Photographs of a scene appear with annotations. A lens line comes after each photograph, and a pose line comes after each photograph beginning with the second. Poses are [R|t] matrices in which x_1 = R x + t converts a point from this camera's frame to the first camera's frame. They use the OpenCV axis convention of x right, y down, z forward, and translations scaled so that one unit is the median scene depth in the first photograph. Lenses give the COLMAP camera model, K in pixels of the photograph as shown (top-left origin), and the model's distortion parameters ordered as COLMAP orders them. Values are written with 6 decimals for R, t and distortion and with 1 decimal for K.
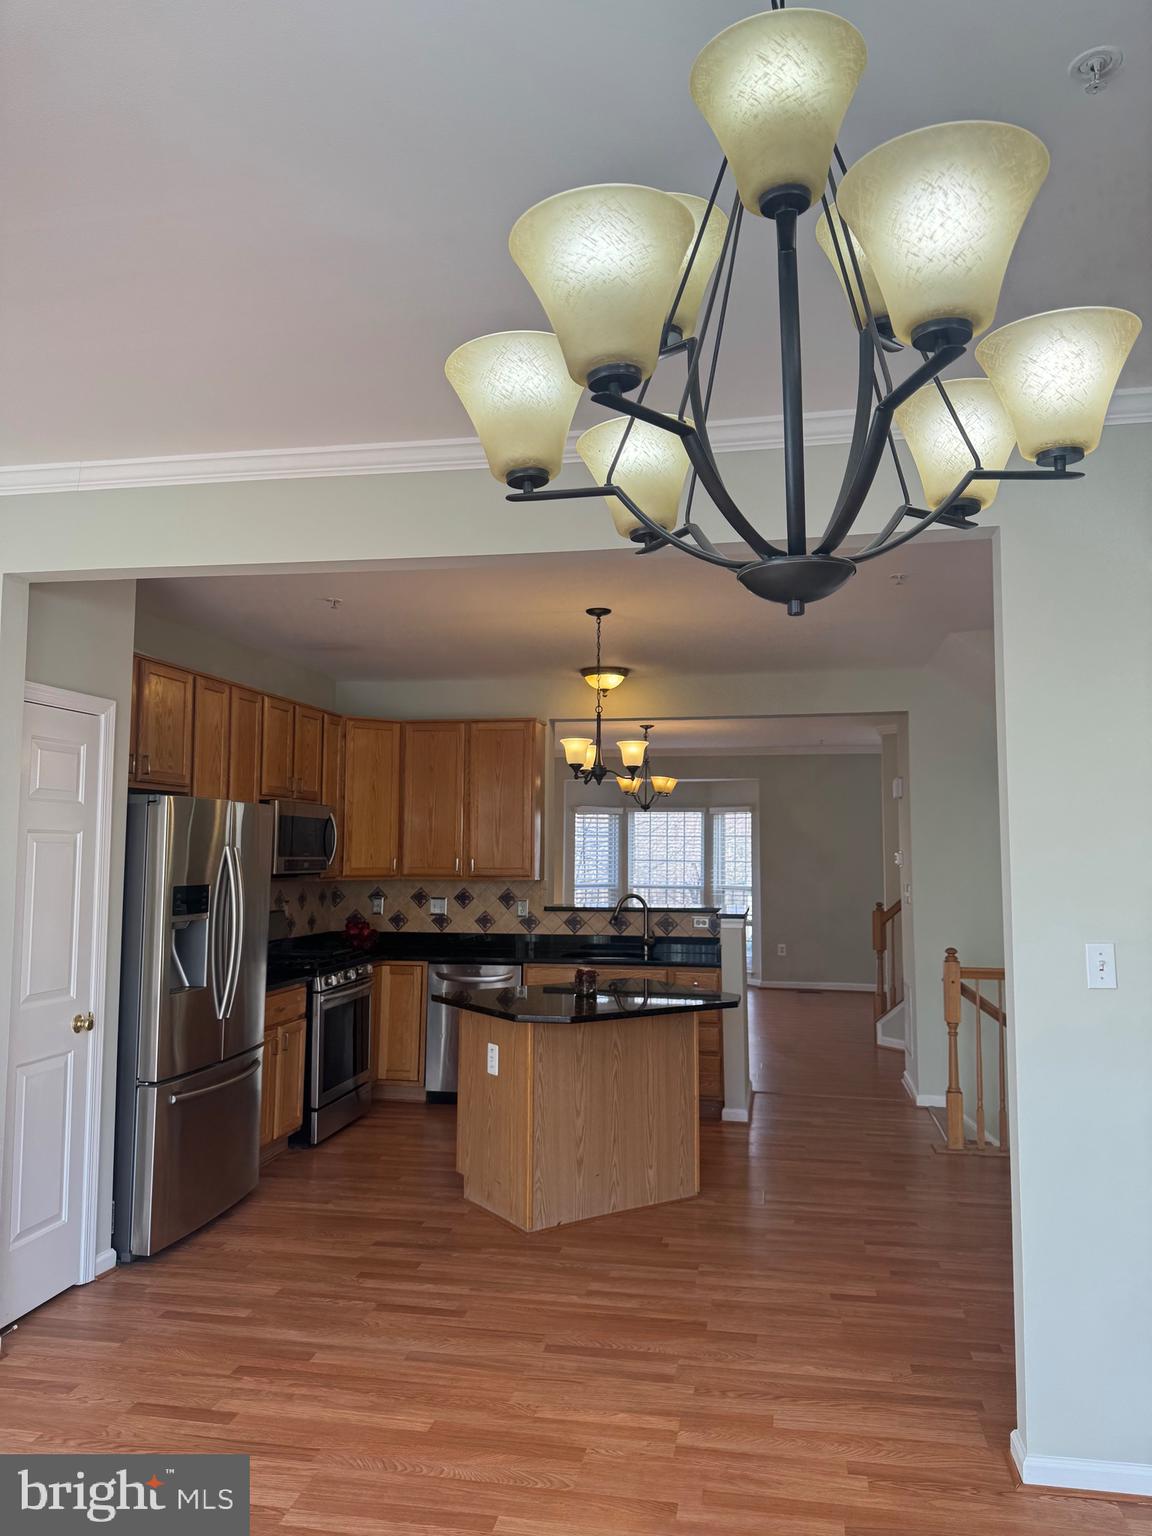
lens RADIAL K [[1066.3, 0, 578.9], [0, 1066.3, 764.3], [0, 0, 1]] dist [0.029235, -0.014189]
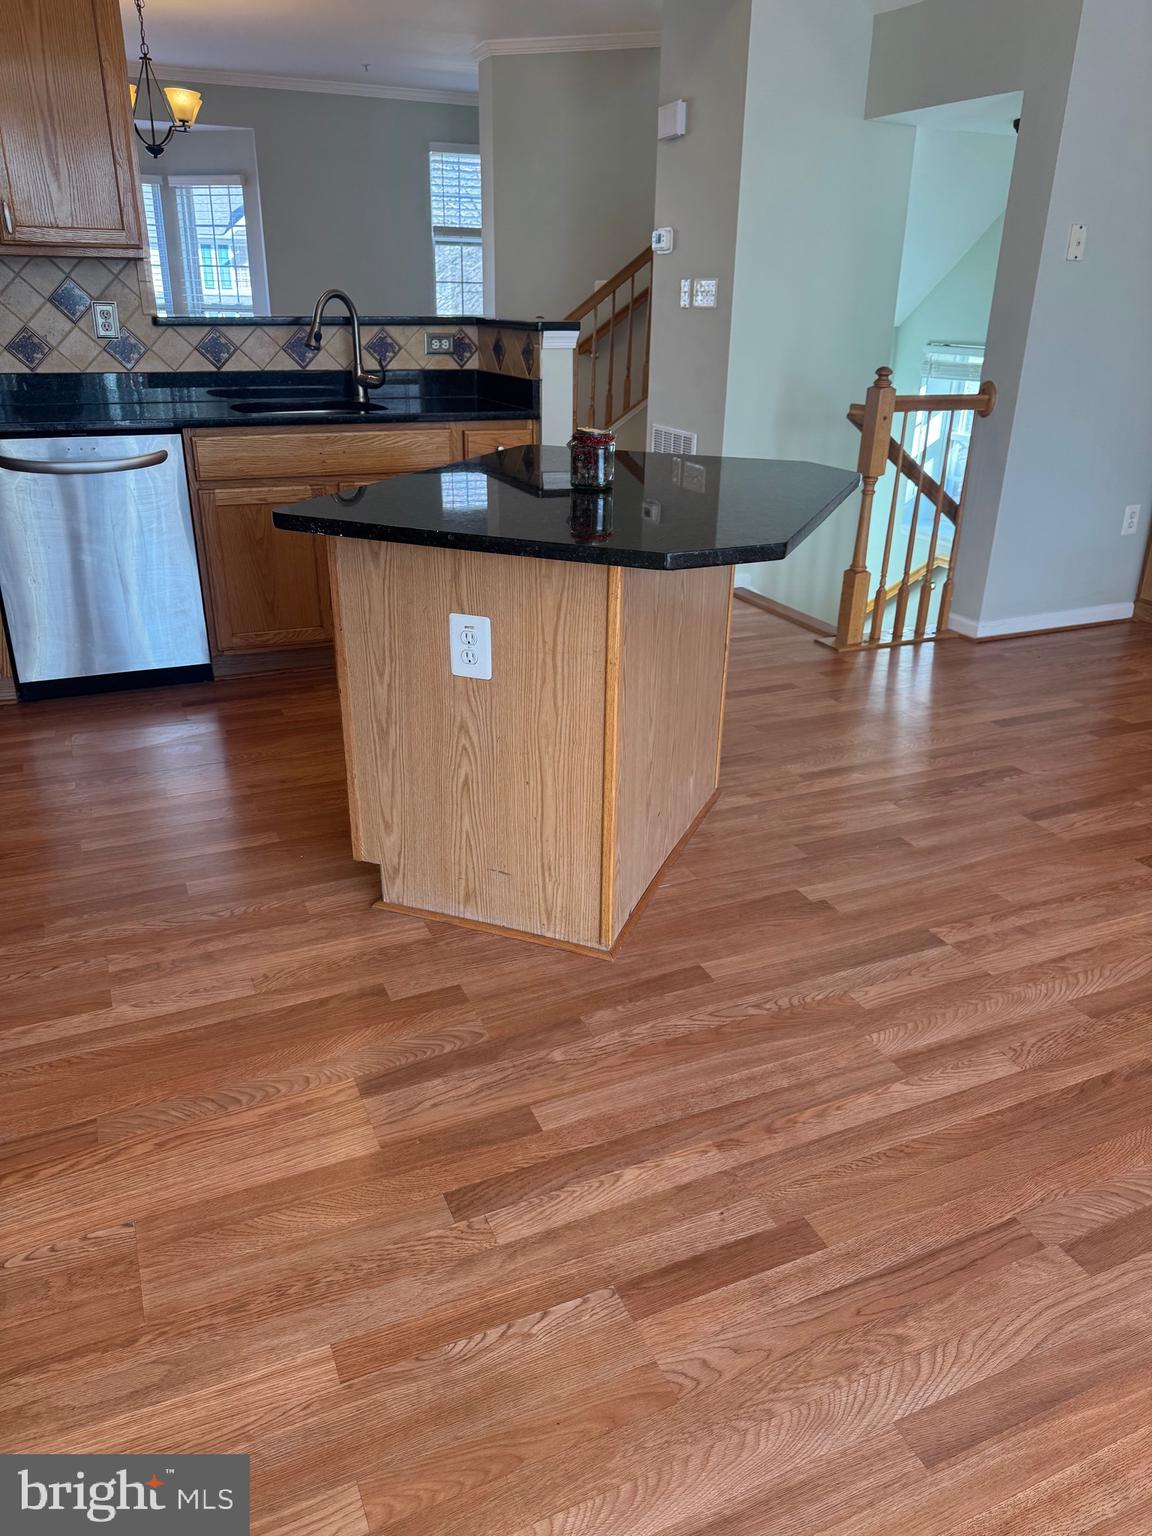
lens RADIAL K [[1066.3, 0, 577.4], [0, 1066.3, 766.7], [0, 0, 1]] dist [0.029235, -0.014189]
pose [[0.823525, -0.218830, 0.523373, -0.322923], [-0.061513, 0.882714, 0.465867, 0.118119], [-0.563934, -0.415847, 0.713477, 0.695374]]
